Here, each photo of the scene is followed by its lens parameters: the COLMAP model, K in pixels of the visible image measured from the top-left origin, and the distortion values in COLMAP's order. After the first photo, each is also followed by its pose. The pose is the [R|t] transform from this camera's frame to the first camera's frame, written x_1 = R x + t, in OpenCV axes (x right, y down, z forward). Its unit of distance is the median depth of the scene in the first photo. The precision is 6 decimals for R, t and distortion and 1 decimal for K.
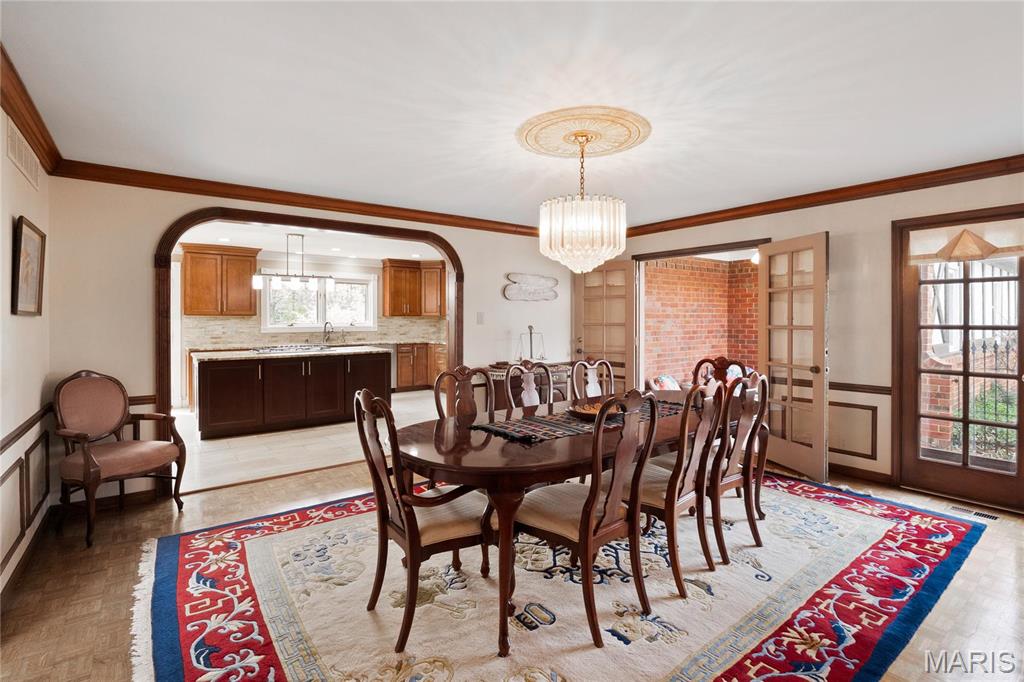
lens RADIAL K [[479.2, 0, 513.1], [0, 479.2, 327.2], [0, 0, 1]] dist [-0.008280, -0.001957]
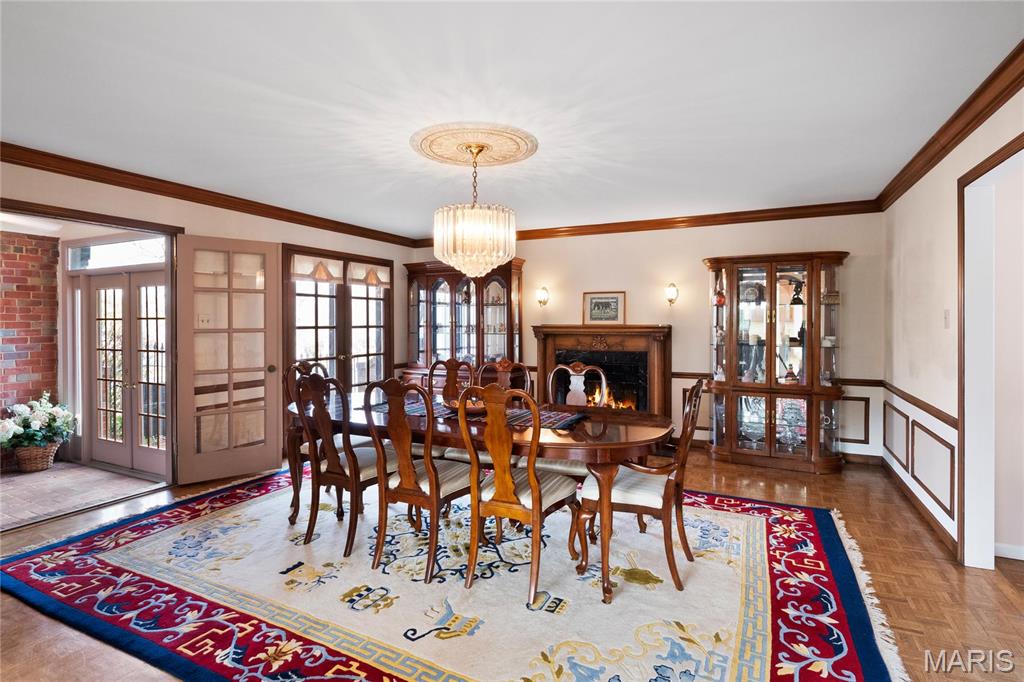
lens RADIAL K [[510.9, 0, 512.5], [0, 510.9, 332.3], [0, 0, 1]] dist [-0.002928, -0.000805]
pose [[-0.449680, -0.018658, 0.892995, -1.131269], [0.012807, 0.999544, 0.027334, -0.030210], [-0.893098, 0.023728, -0.449236, 1.814065]]
